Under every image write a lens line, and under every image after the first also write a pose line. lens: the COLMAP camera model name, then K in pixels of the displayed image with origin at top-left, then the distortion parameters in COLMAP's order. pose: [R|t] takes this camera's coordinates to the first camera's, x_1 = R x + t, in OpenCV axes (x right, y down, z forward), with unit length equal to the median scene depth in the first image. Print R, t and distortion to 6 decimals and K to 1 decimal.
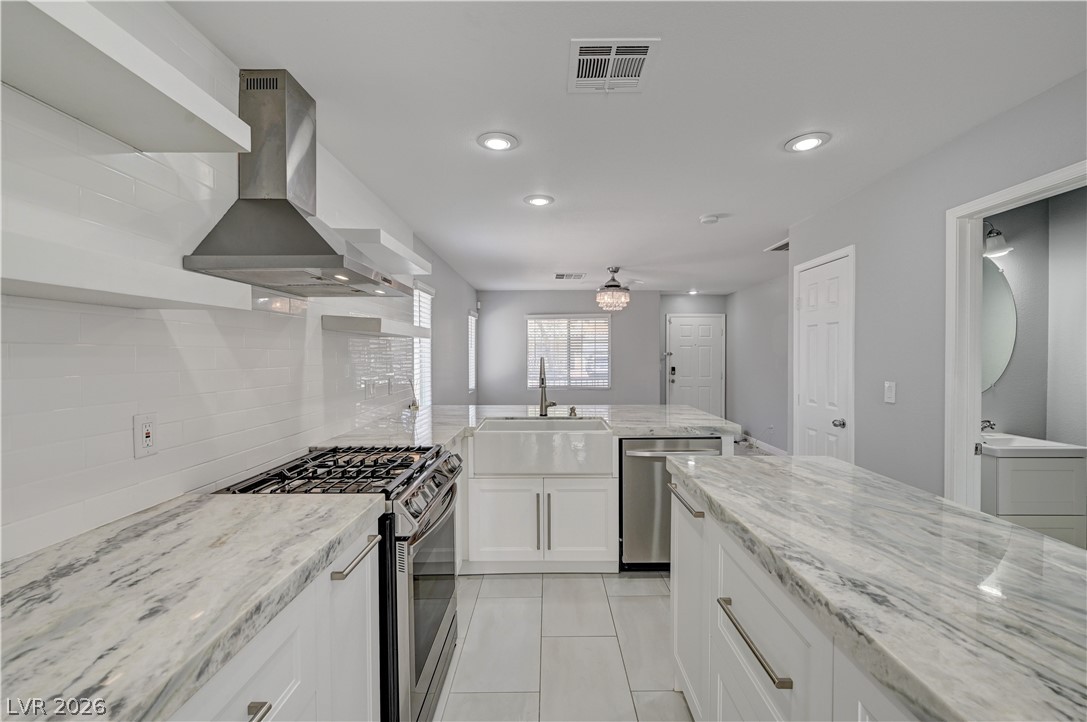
lens RADIAL K [[464.1, 0, 543.5], [0, 464.1, 361.0], [0, 0, 1]] dist [0.001082, 0.000058]
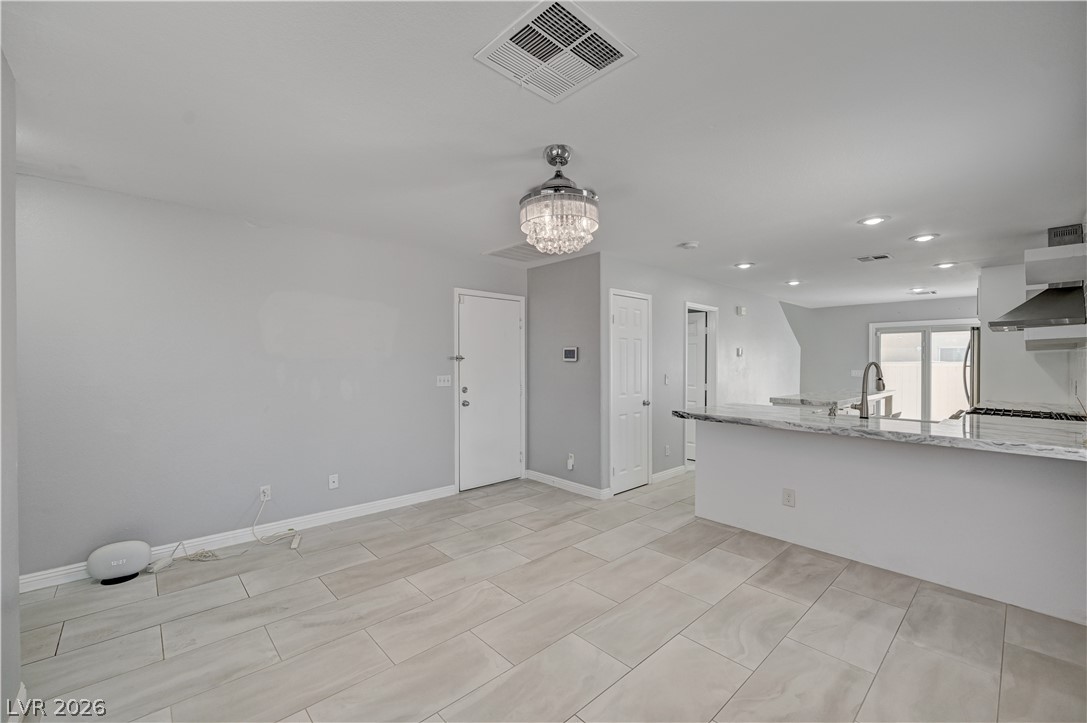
lens RADIAL K [[446.5, 0, 556.2], [0, 446.5, 358.4], [0, 0, 1]] dist [-0.003045, 0.000162]
pose [[-0.696101, 0.005752, 0.717921, -0.138653], [0.006335, 0.999978, -0.001868, -0.011474], [-0.717916, 0.003248, -0.696123, 1.289123]]
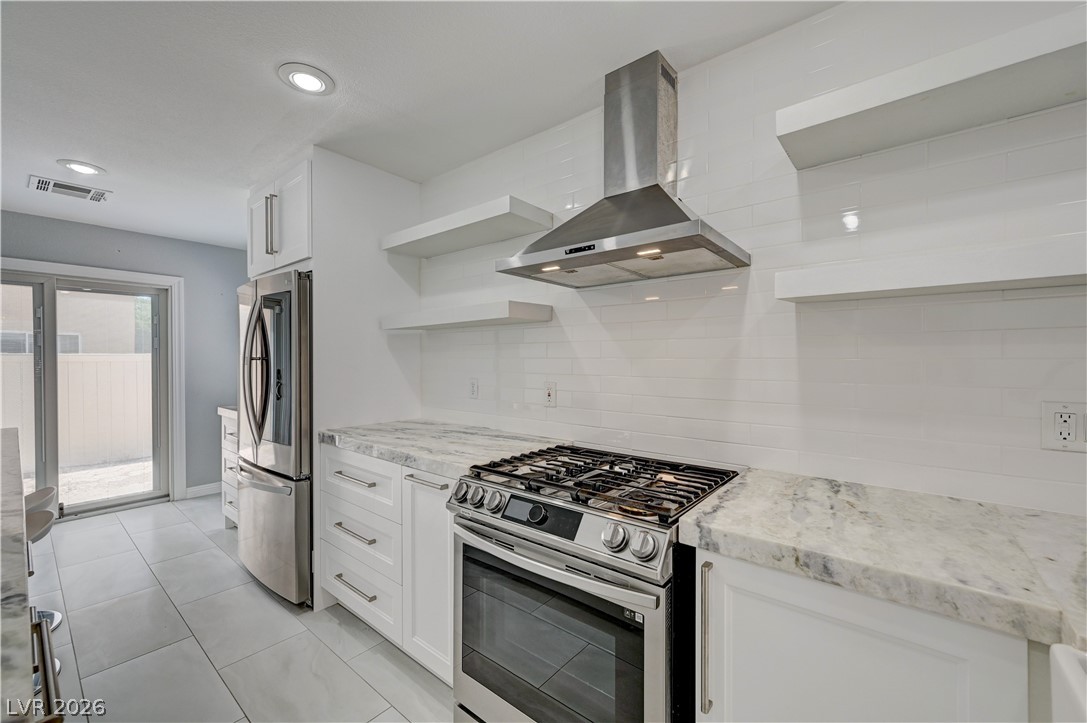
lens RADIAL K [[435.6, 0, 547.1], [0, 435.6, 362.0], [0, 0, 1]] dist [-0.000353, 0.000005]
pose [[-0.625314, 0.008994, -0.780321, 0.095697], [-0.007800, 0.999812, 0.017774, 0.002540], [0.780334, 0.017201, -0.625126, 0.466017]]
